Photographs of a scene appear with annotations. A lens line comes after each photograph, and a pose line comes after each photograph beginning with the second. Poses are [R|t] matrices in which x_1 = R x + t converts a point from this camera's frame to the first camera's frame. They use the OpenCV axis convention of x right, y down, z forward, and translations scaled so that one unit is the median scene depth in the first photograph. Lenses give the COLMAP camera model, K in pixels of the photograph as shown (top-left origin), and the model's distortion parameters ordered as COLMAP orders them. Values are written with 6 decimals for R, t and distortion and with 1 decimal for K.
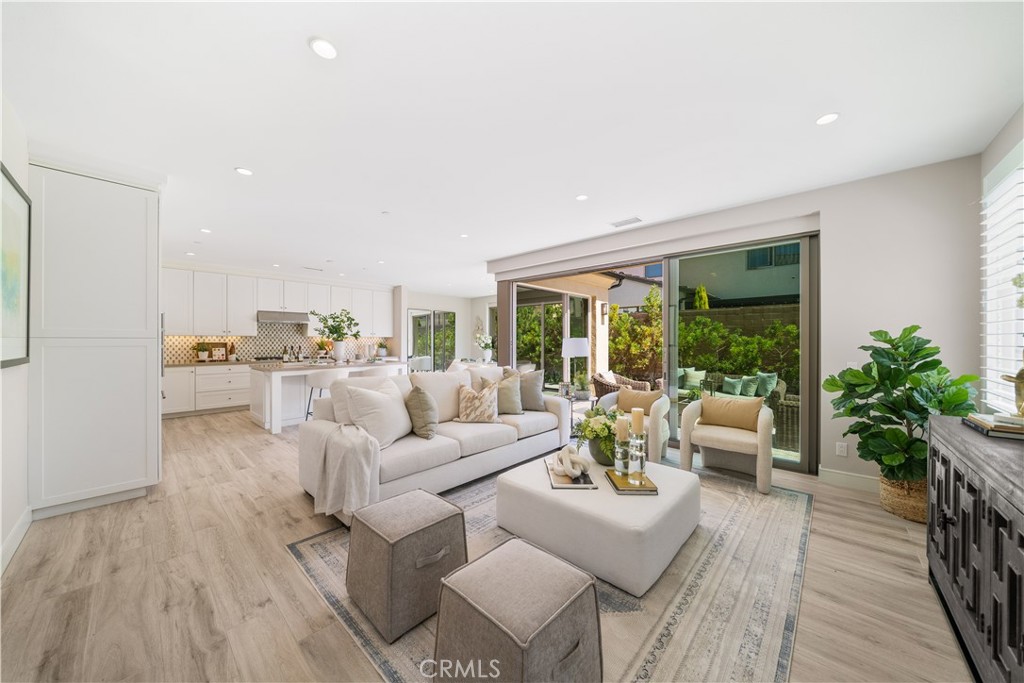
lens RADIAL K [[352.8, 0, 509.1], [0, 352.8, 338.2], [0, 0, 1]] dist [0.000283, 0.000047]
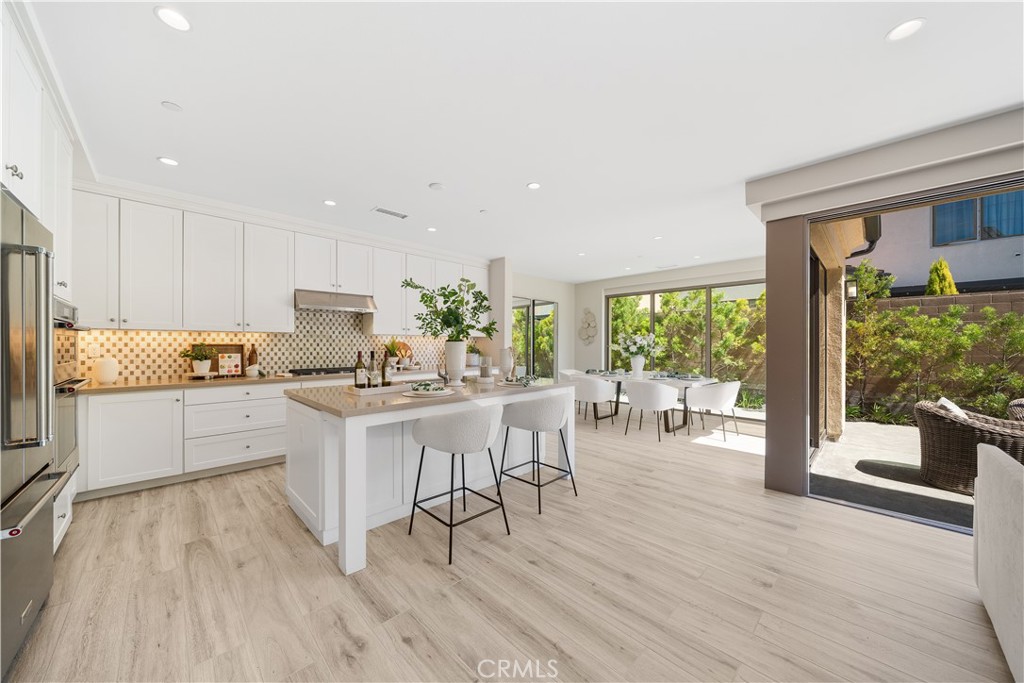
lens RADIAL K [[358.9, 0, 508.5], [0, 358.9, 344.2], [0, 0, 1]] dist [-0.002174, -0.000157]
pose [[0.998766, 0.001622, -0.049632, -0.349078], [-0.001263, 0.999973, 0.007276, 0.007846], [0.049643, -0.007205, 0.998741, 0.450032]]
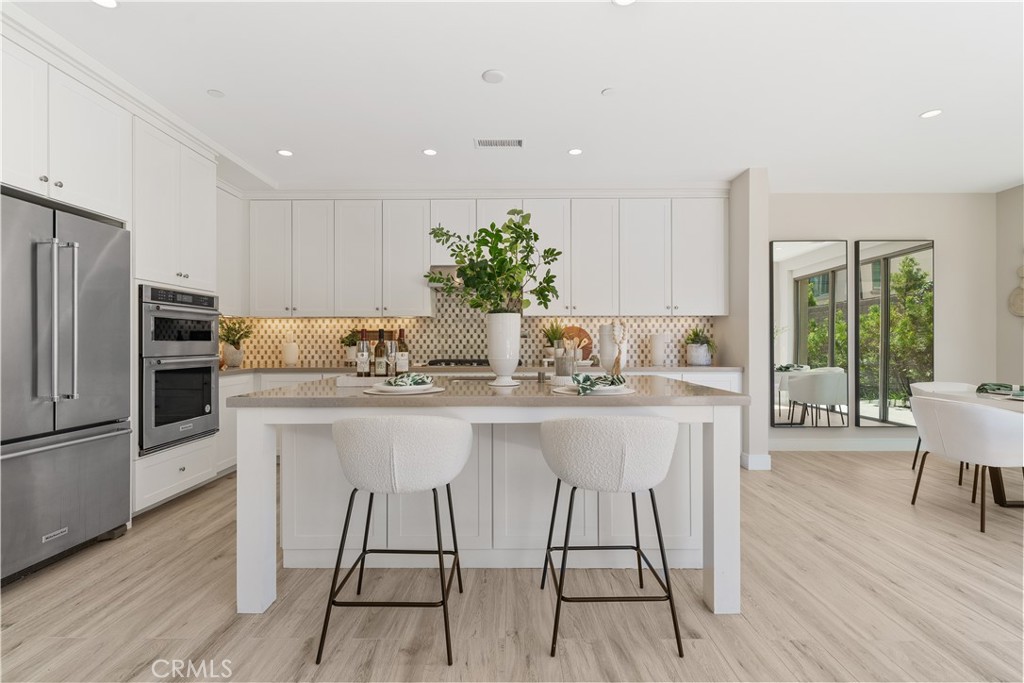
lens RADIAL K [[465.0, 0, 512.0], [0, 465.0, 341.5], [0, 0, 1]] dist [0.001830, 0.000409]
pose [[0.677872, -0.002748, -0.735175, -0.161421], [0.008171, 0.999959, 0.003796, 0.028450], [0.735135, -0.008581, 0.677867, 0.665693]]
